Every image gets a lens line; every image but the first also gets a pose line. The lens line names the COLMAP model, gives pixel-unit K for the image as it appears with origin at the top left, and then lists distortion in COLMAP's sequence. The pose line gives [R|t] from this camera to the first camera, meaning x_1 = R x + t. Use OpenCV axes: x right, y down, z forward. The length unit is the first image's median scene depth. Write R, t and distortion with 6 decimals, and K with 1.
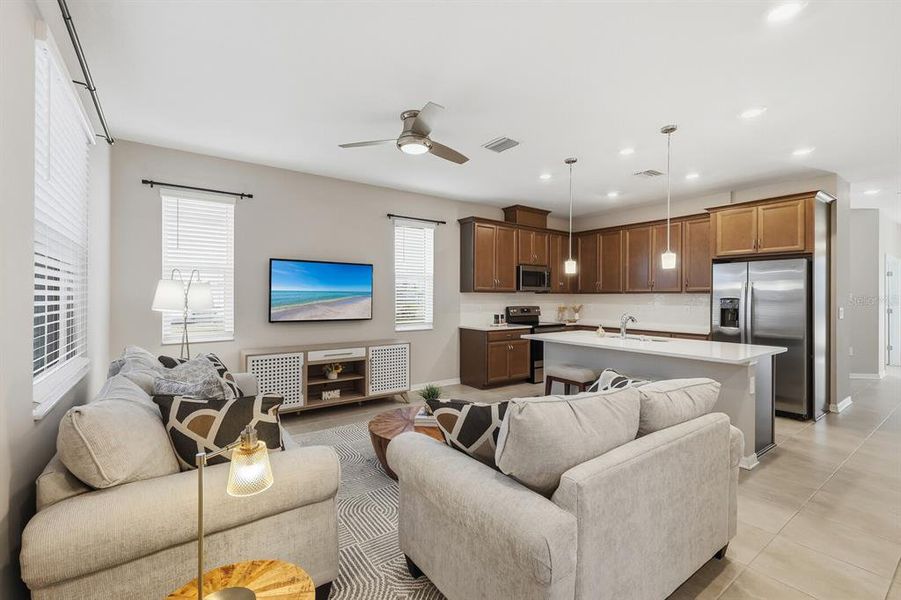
lens RADIAL K [[393.5, 0, 449.2], [0, 393.5, 296.8], [0, 0, 1]] dist [-0.000743, -0.000115]
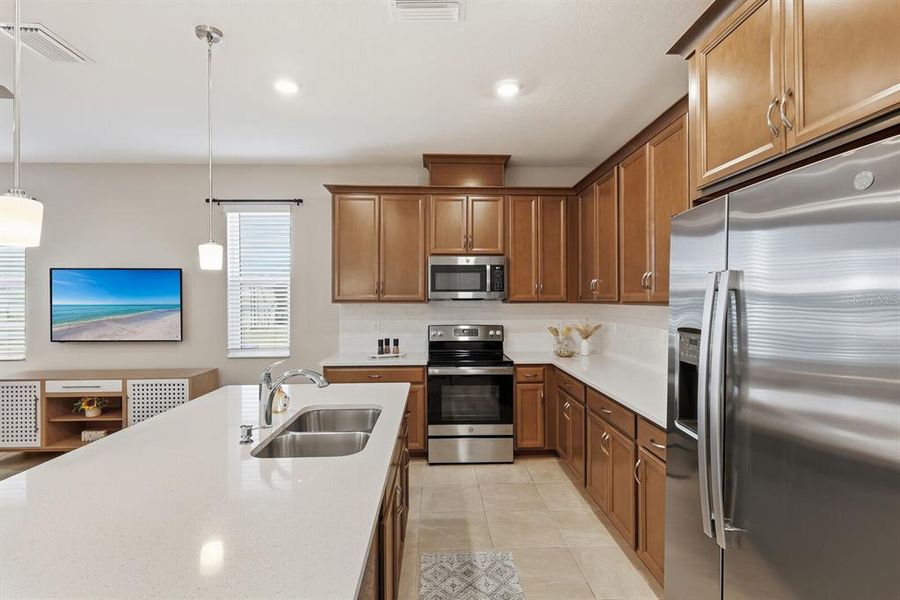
lens RADIAL K [[431.2, 0, 452.8], [0, 431.2, 299.1], [0, 0, 1]] dist [-0.003781, -0.000214]
pose [[0.837340, -0.009708, -0.546596, 0.732632], [0.006703, 0.999949, -0.007493, -0.014354], [0.546641, 0.002610, 0.837363, 0.631746]]
